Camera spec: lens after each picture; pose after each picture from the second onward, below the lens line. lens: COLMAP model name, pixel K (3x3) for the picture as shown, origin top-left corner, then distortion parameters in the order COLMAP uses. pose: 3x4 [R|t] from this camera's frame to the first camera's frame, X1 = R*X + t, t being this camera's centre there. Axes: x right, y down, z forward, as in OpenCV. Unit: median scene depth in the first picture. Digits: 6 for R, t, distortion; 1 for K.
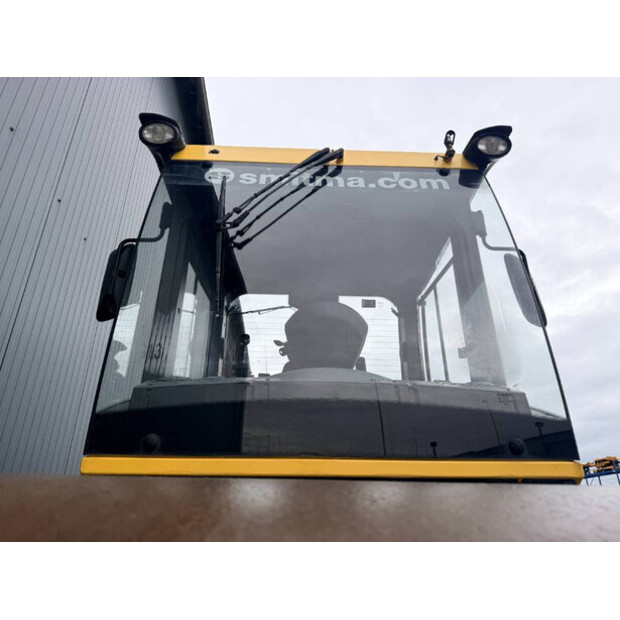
lens RADIAL K [[468.7, 0, 310.0], [0, 468.7, 310.0], [0, 0, 1]] dist [0.003759, 0.000517]
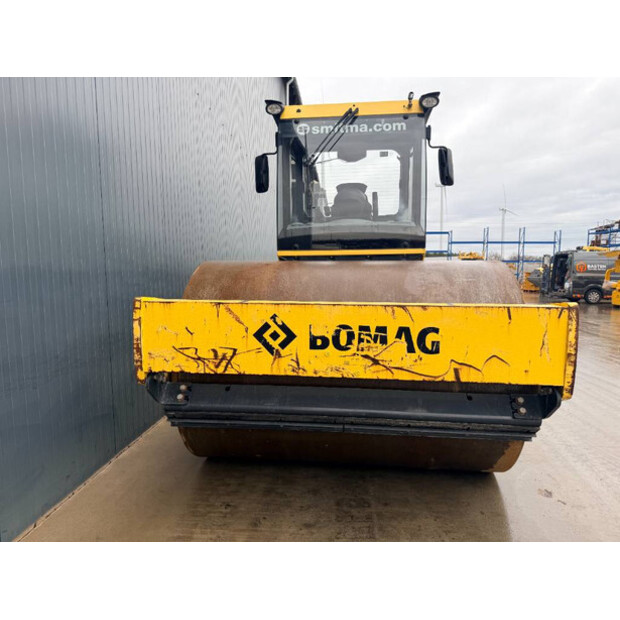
lens RADIAL K [[468.7, 0, 310.0], [0, 468.7, 310.0], [0, 0, 1]] dist [0.003759, 0.000517]
pose [[0.991337, -0.001025, -0.131342, 0.133234], [0.063240, 0.880157, 0.470451, -0.557155], [0.115119, -0.474682, 0.872597, -1.341738]]
